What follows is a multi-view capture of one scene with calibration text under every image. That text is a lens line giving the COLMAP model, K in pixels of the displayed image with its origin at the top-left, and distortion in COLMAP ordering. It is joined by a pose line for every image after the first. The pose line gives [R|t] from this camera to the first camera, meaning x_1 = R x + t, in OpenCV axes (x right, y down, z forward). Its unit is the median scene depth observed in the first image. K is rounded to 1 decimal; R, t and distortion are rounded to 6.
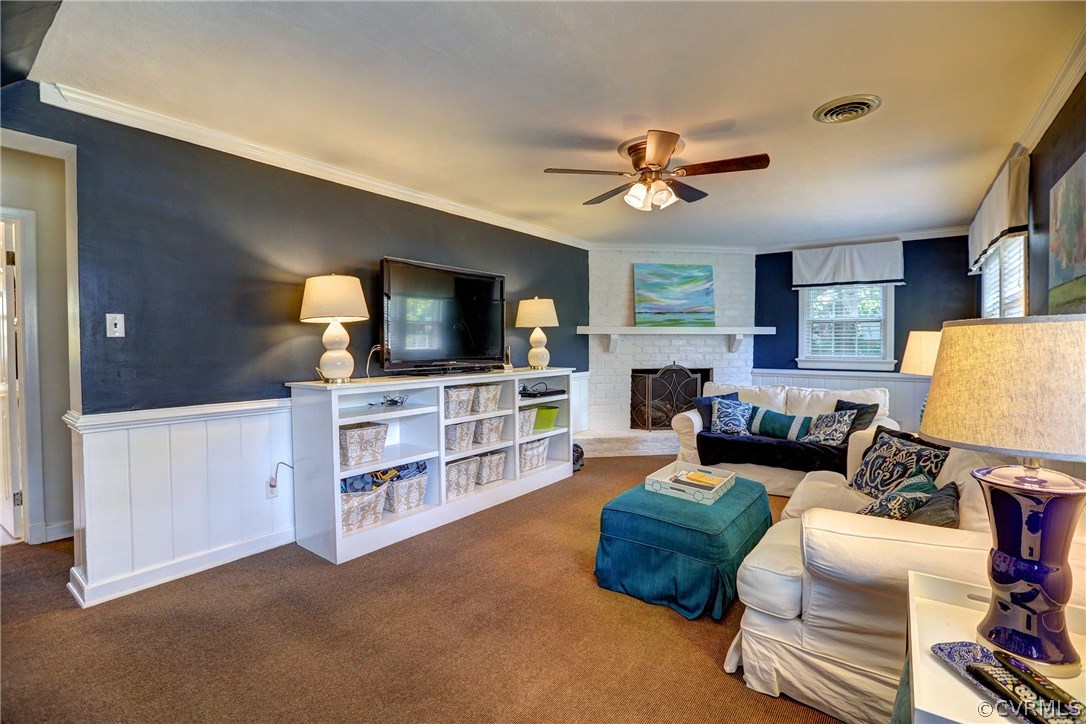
lens RADIAL K [[493.8, 0, 545.3], [0, 493.8, 359.9], [0, 0, 1]] dist [-0.043726, 0.008656]
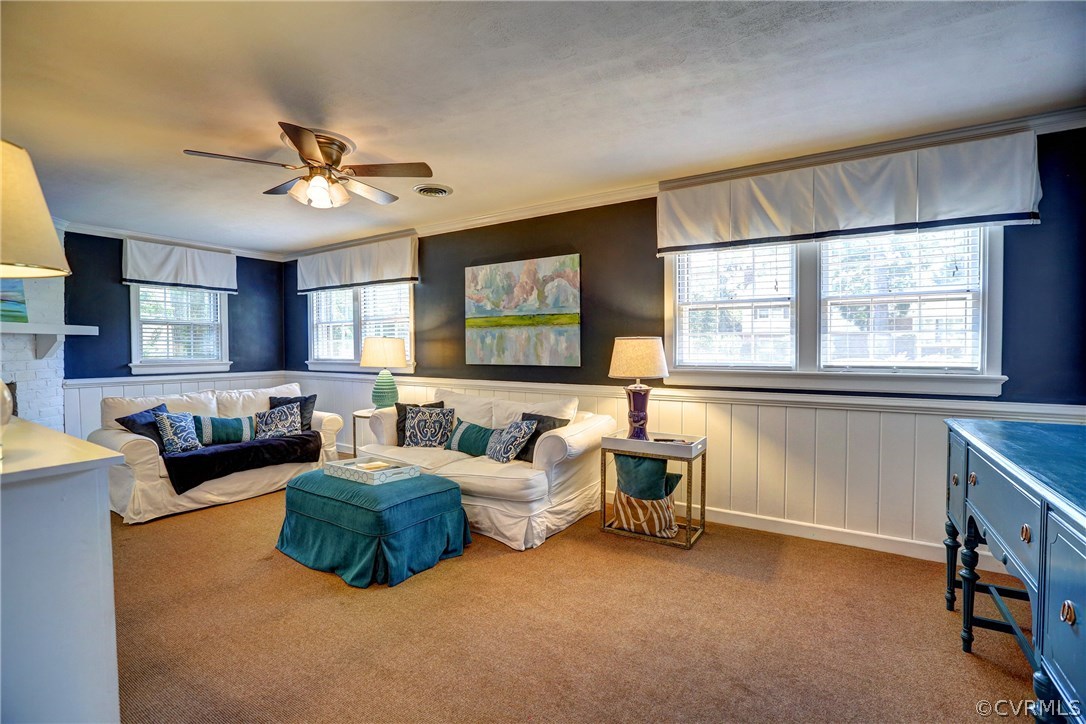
lens RADIAL K [[493.8, 0, 546.0], [0, 493.8, 354.9], [0, 0, 1]] dist [-0.043726, 0.008656]
pose [[-0.075053, -0.014426, 0.997075, -0.412879], [0.034759, 0.999250, 0.017073, -0.008041], [-0.996574, 0.035939, -0.074495, 0.342434]]
